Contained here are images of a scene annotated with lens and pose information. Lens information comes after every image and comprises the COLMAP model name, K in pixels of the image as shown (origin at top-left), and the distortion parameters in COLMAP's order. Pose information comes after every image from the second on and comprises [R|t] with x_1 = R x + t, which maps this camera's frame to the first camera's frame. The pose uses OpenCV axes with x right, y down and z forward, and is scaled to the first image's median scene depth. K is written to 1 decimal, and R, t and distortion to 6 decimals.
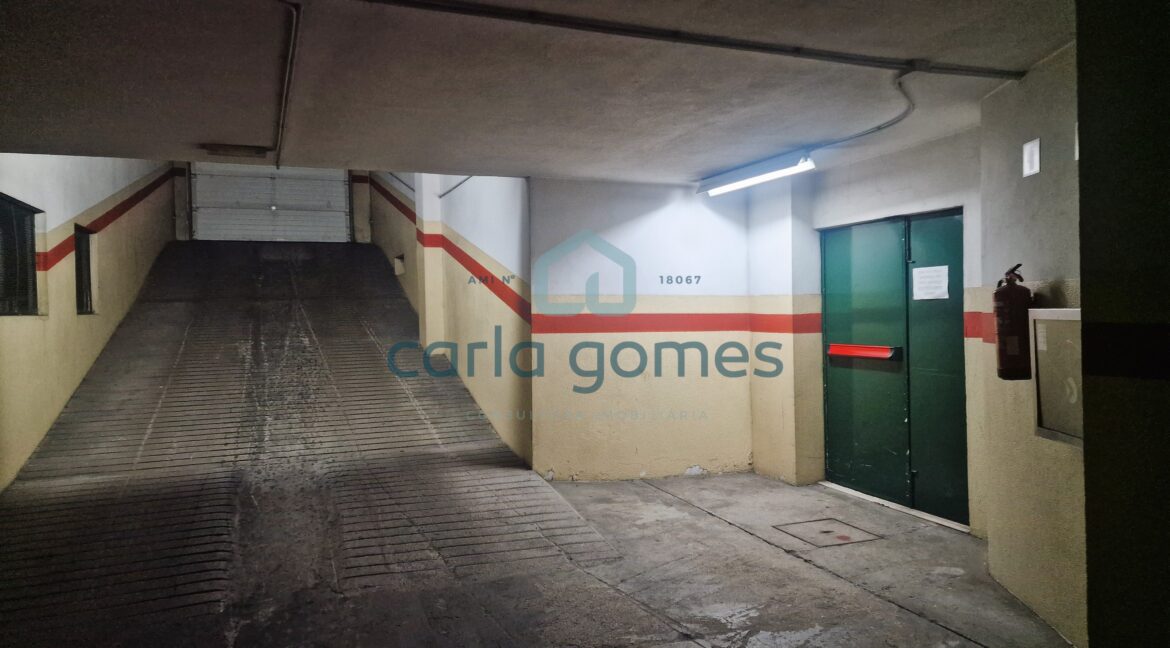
lens RADIAL K [[720.0, 0, 572.9], [0, 720.0, 295.0], [0, 0, 1]] dist [0.019438, -0.001577]
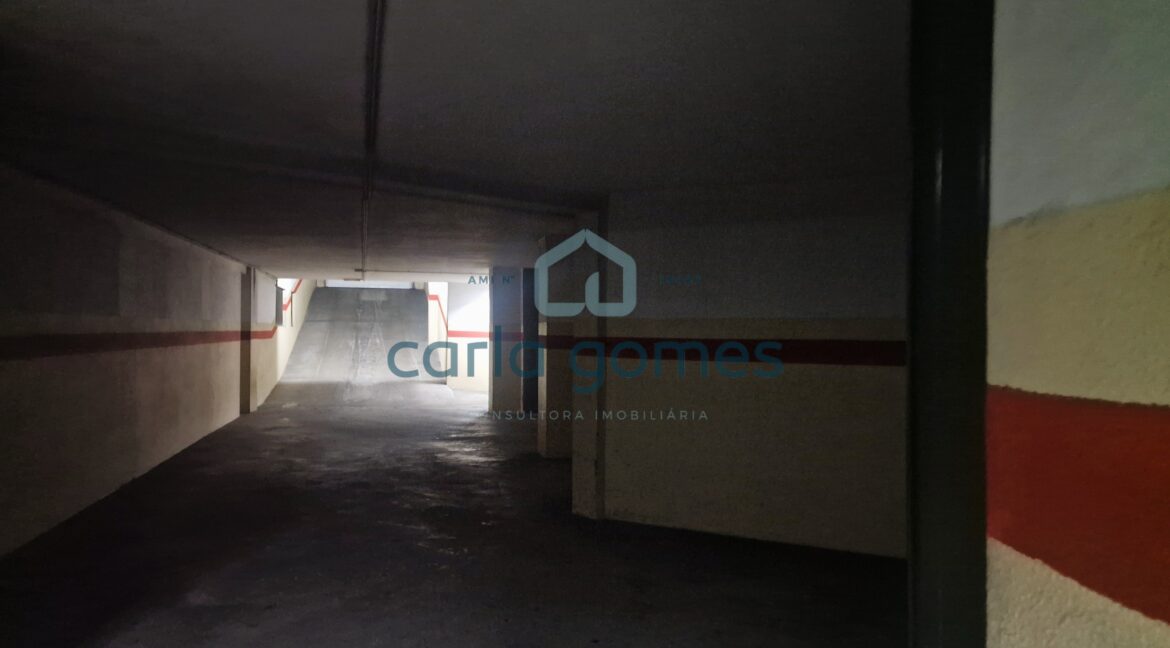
lens RADIAL K [[720.0, 0, 585.2], [0, 720.0, 327.7], [0, 0, 1]] dist [0.019438, -0.001577]
pose [[0.993100, 0.023204, -0.114954, 0.605823], [-0.021835, 0.999675, 0.013149, -0.023935], [0.115222, -0.010548, 0.993284, -1.323427]]
